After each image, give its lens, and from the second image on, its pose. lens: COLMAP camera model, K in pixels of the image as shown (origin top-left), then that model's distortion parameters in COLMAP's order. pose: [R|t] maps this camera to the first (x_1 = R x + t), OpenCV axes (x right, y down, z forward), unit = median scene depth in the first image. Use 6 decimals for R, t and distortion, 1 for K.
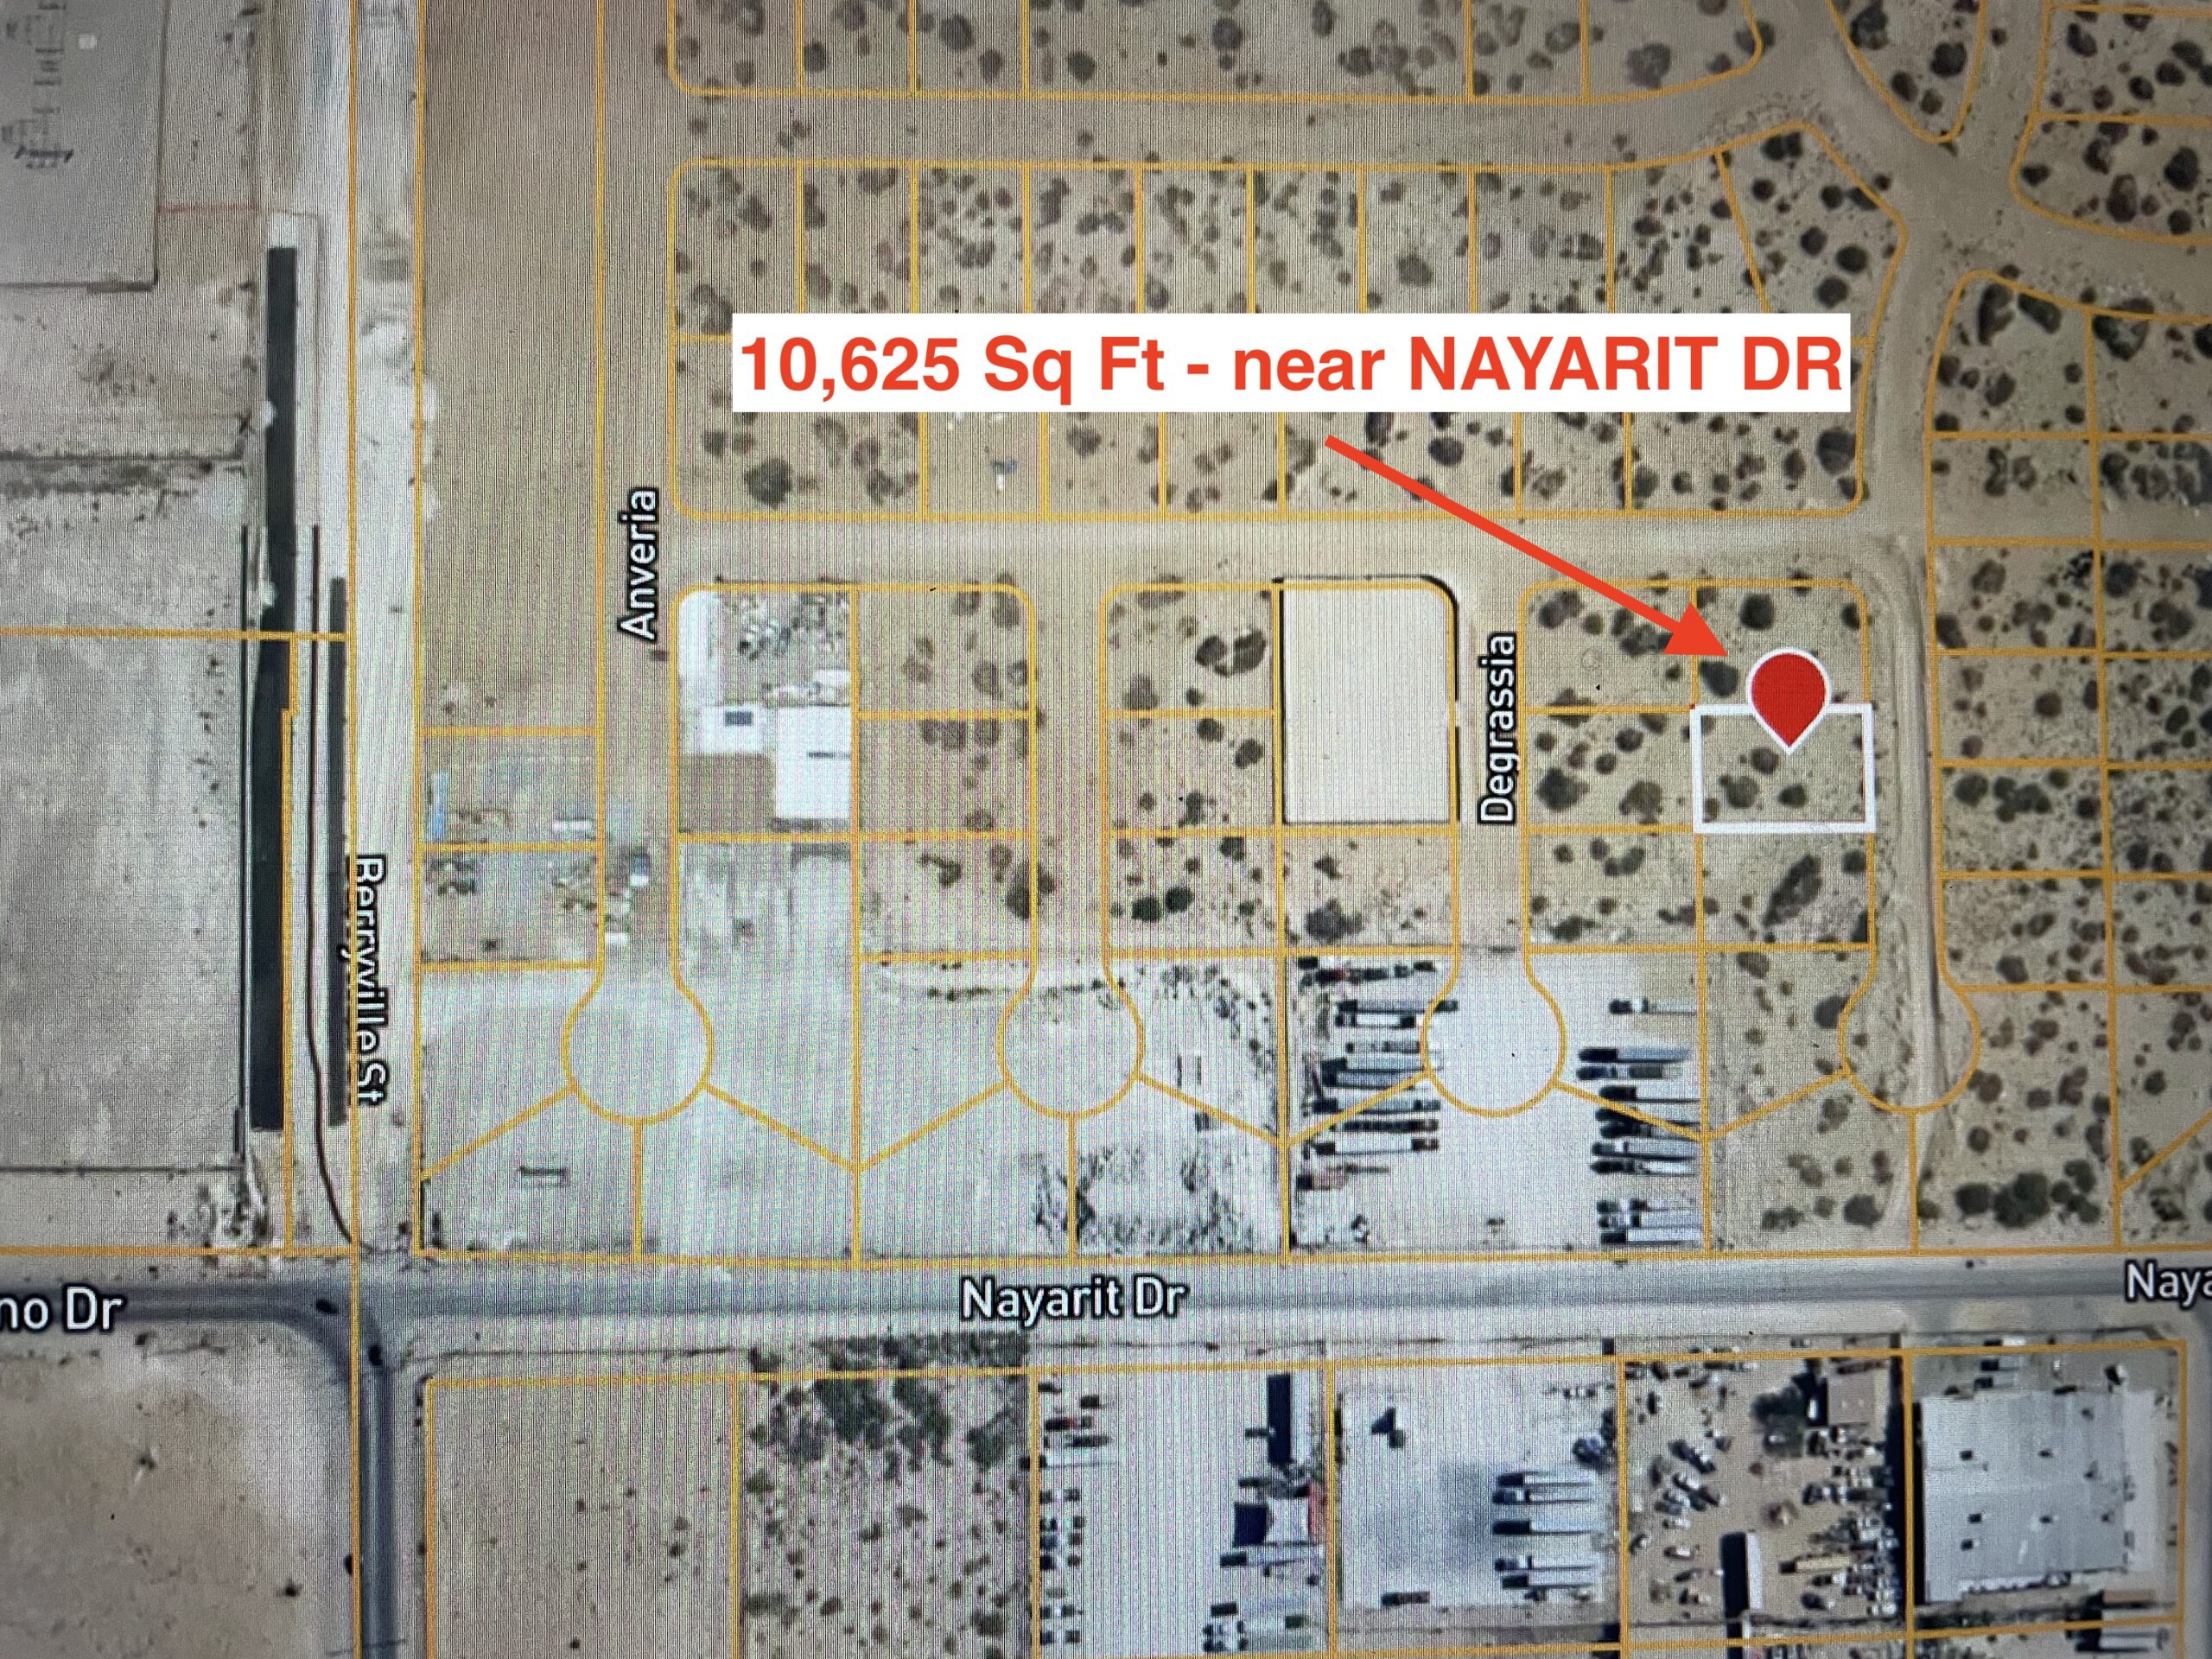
lens RADIAL K [[1753.9, 0, 1096.8], [0, 1753.9, 802.6], [0, 0, 1]] dist [0.047726, -0.113825]
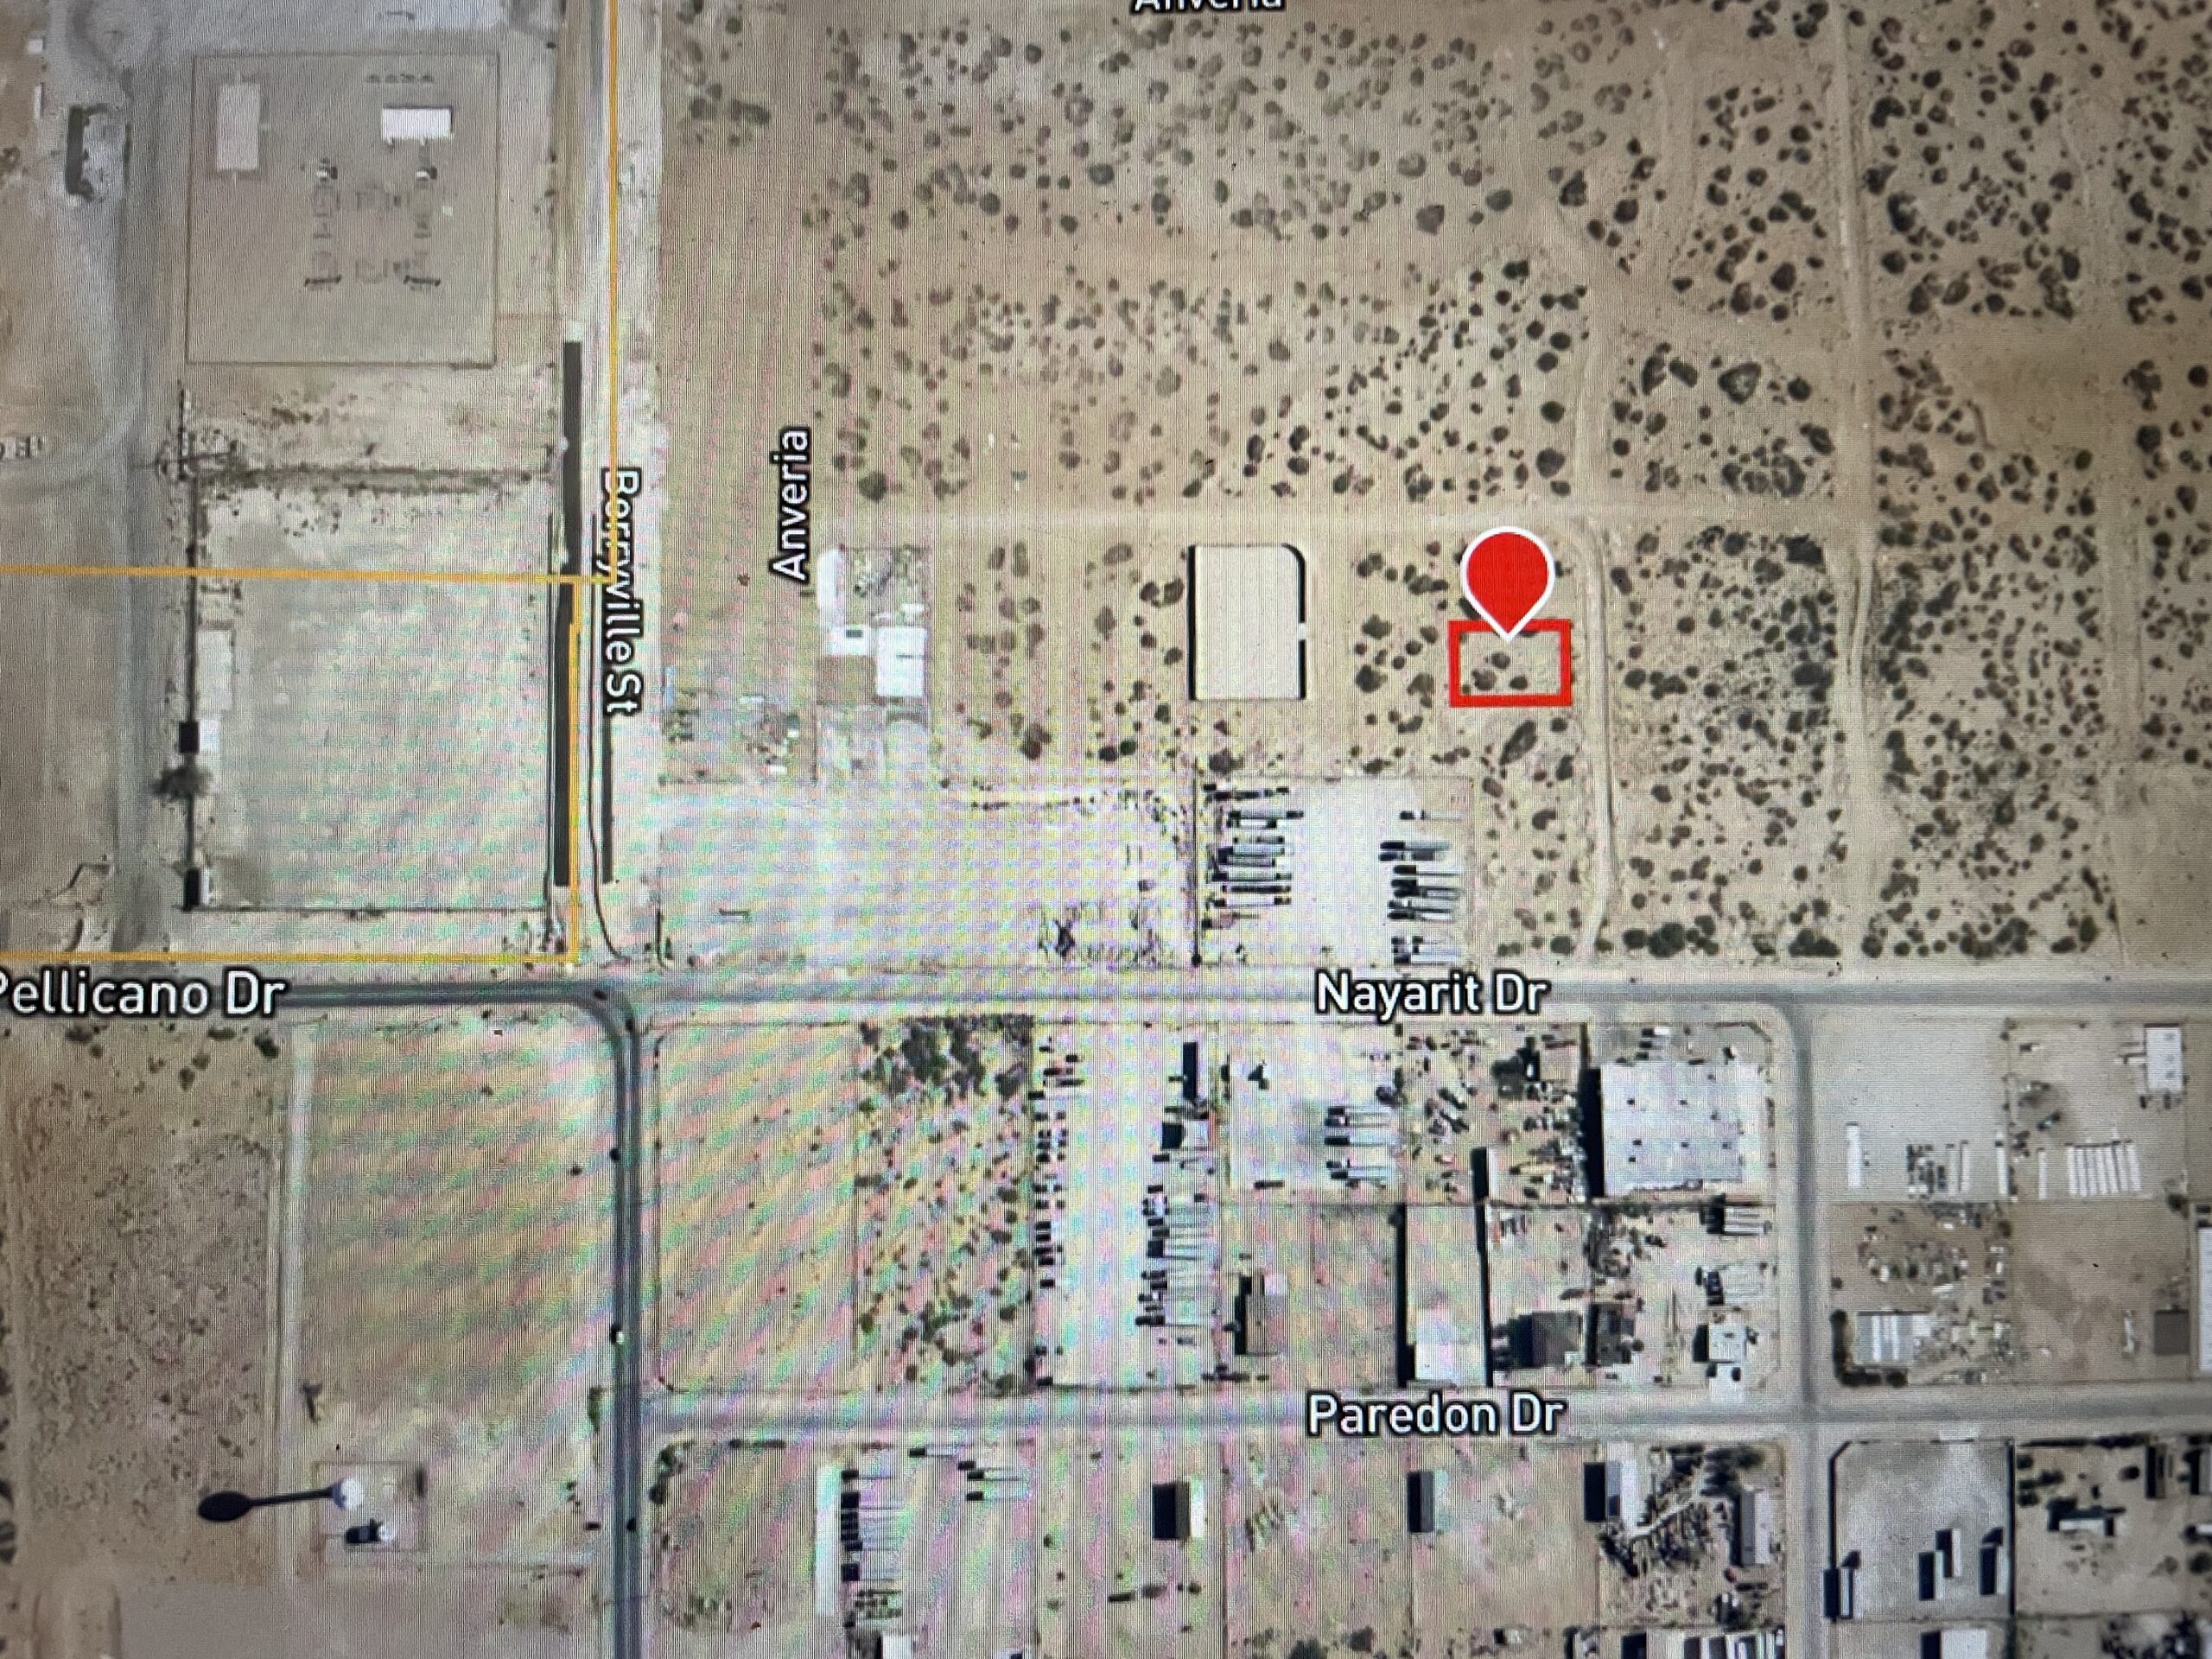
lens RADIAL K [[1753.9, 0, 1089.6], [0, 1753.9, 807.6], [0, 0, 1]] dist [0.047726, -0.113825]
pose [[0.999576, 0.001330, -0.029096, 0.057390], [-0.001545, 0.999972, -0.007340, 0.120555], [0.029086, 0.007381, 0.999550, -0.585584]]
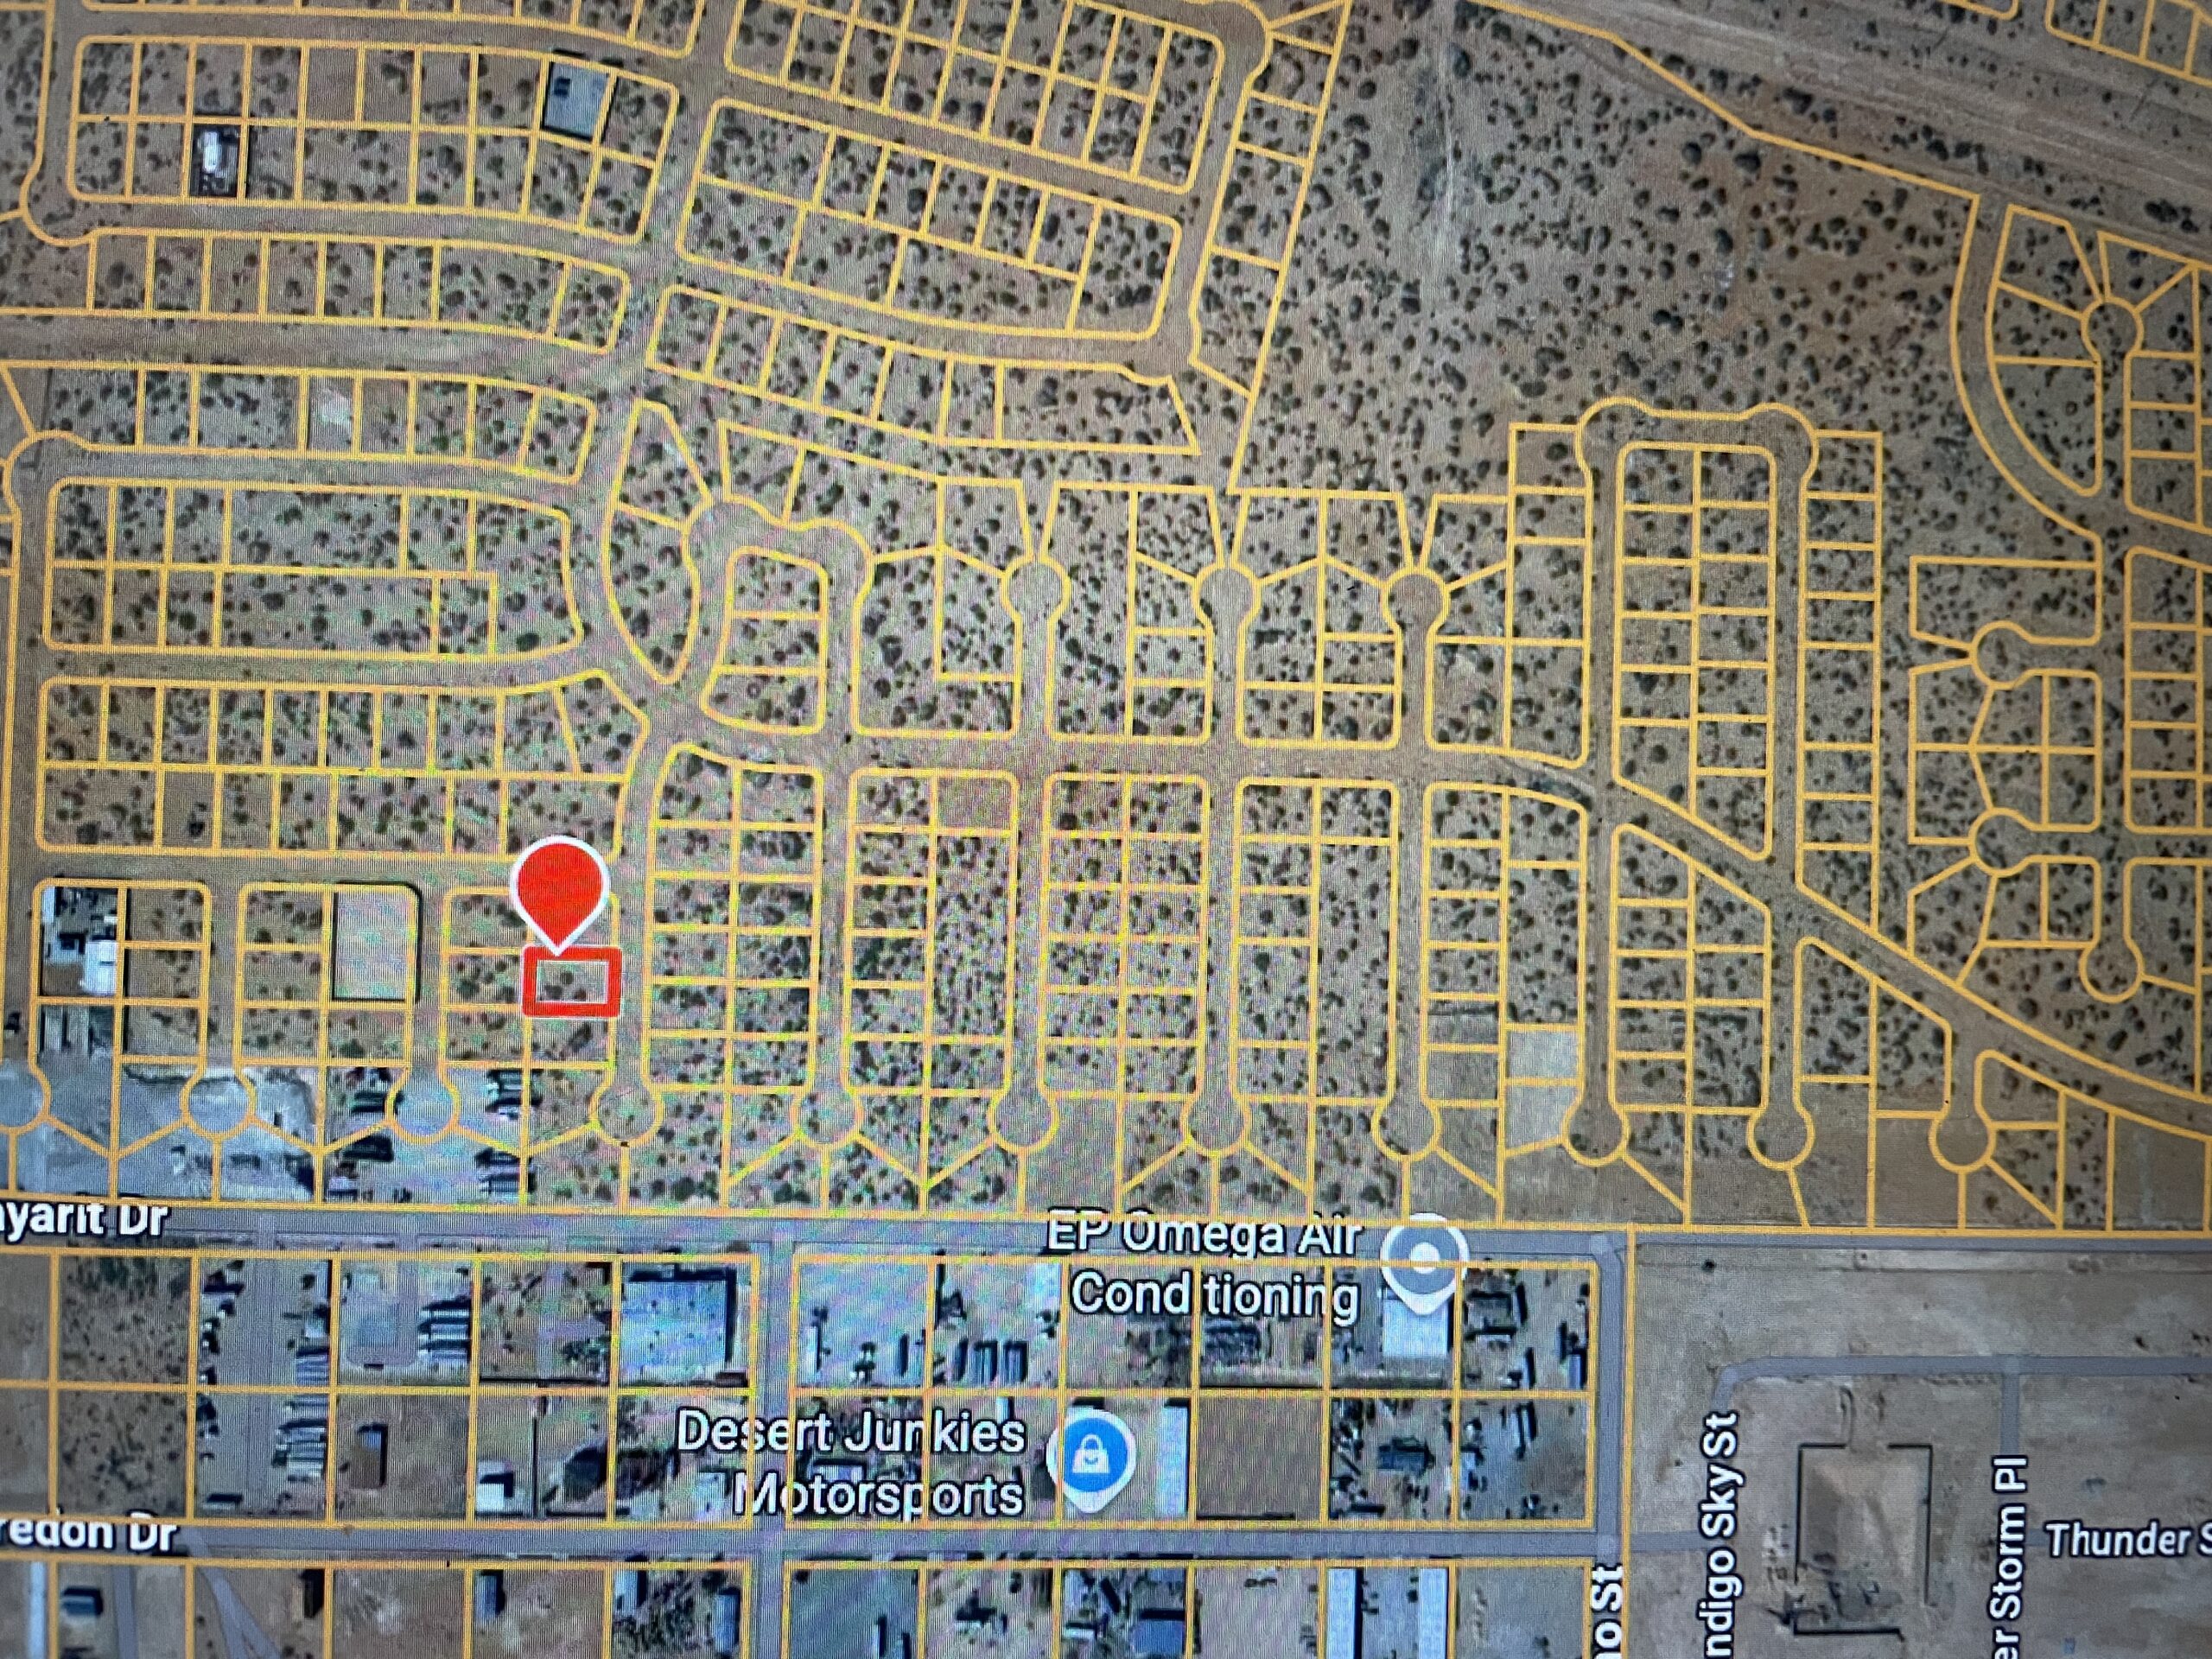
lens RADIAL K [[1753.9, 0, 1116.1], [0, 1753.9, 825.7], [0, 0, 1]] dist [0.047726, -0.113825]
pose [[0.999164, 0.032952, 0.024177, 0.983925], [-0.033365, 0.999300, 0.016921, -0.265342], [-0.023603, -0.017714, 0.999564, -1.128173]]
